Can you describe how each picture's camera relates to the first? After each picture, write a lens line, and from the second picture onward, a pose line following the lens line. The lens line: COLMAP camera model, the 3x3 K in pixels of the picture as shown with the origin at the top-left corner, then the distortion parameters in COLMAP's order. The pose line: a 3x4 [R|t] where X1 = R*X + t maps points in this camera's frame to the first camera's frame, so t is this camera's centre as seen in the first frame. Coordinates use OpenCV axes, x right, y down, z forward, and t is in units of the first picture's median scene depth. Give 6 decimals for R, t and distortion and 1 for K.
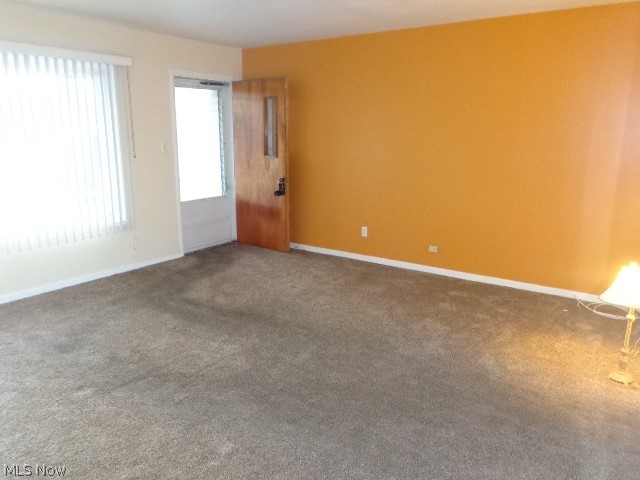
lens RADIAL K [[487.4, 0, 321.8], [0, 487.4, 239.8], [0, 0, 1]] dist [0.008958, 0.000944]
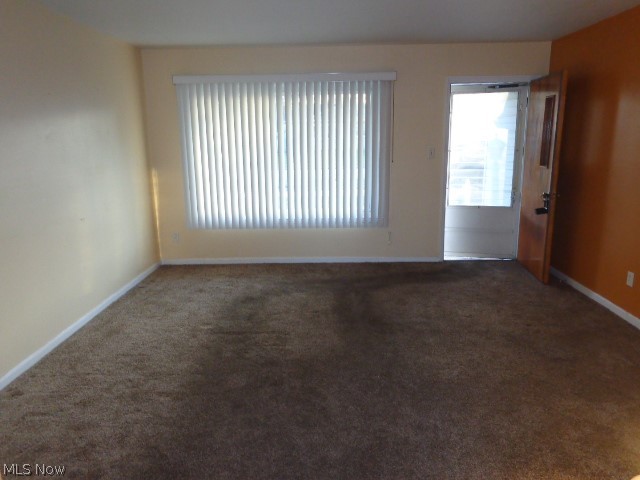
lens RADIAL K [[487.4, 0, 321.8], [0, 487.4, 239.8], [0, 0, 1]] dist [0.008958, 0.000944]
pose [[0.566516, 0.171259, -0.806058, 0.462266], [-0.170639, 0.981345, 0.088572, -0.068683], [0.806190, 0.087368, 0.585171, 0.248067]]
